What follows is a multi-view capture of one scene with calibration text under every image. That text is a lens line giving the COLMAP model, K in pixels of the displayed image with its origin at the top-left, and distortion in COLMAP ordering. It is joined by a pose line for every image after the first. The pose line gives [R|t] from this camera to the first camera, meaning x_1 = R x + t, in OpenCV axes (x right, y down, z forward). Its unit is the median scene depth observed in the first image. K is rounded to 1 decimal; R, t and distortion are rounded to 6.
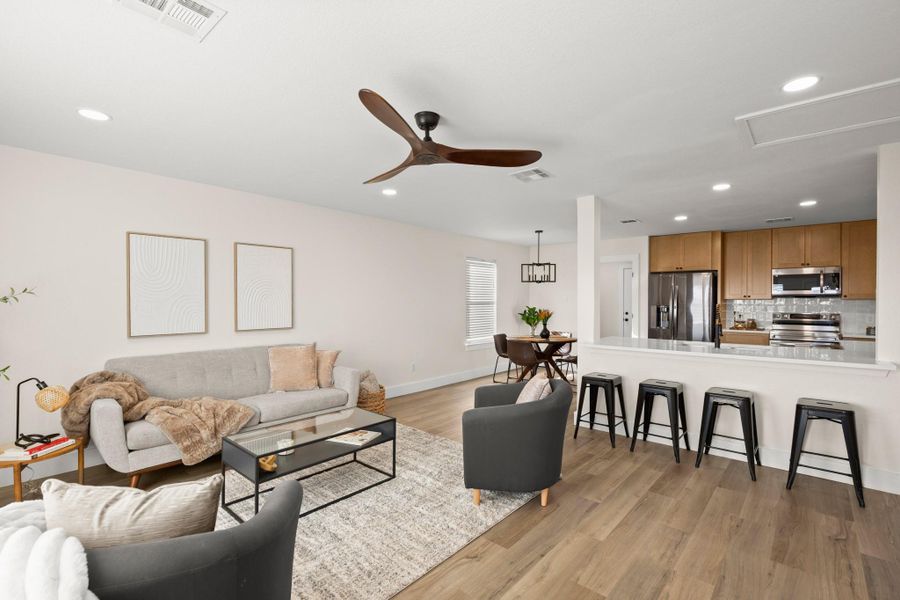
lens RADIAL K [[409.4, 0, 451.5], [0, 409.4, 301.0], [0, 0, 1]] dist [-0.012148, 0.002907]
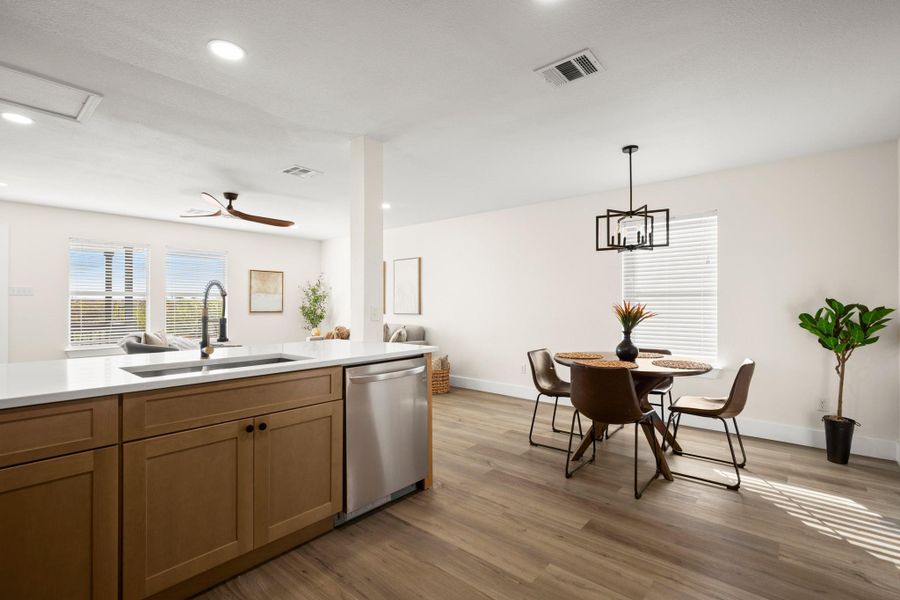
lens RADIAL K [[409.4, 0, 464.1], [0, 409.4, 302.9], [0, 0, 1]] dist [-0.012148, 0.002907]
pose [[0.033236, -0.001755, -0.999446, 0.720150], [-0.001389, 0.999997, -0.001802, 0.022314], [0.999447, 0.001449, 0.033233, 0.785379]]
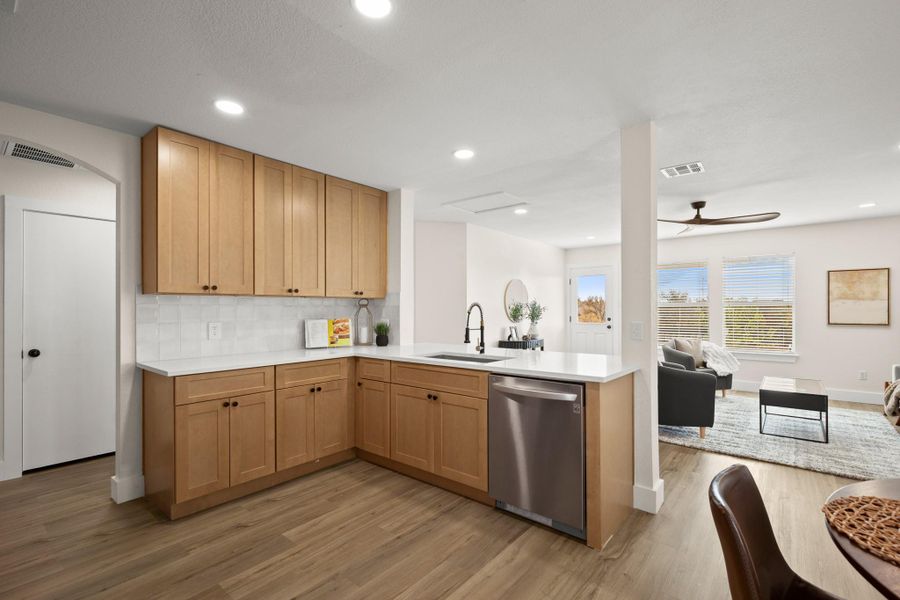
lens RADIAL K [[409.4, 0, 450.3], [0, 409.4, 305.6], [0, 0, 1]] dist [-0.012148, 0.002907]
pose [[-0.999533, 0.002773, -0.030444, 0.436084], [0.002988, 0.999971, -0.007005, 0.010869], [0.030424, -0.007093, -0.999512, 1.094344]]
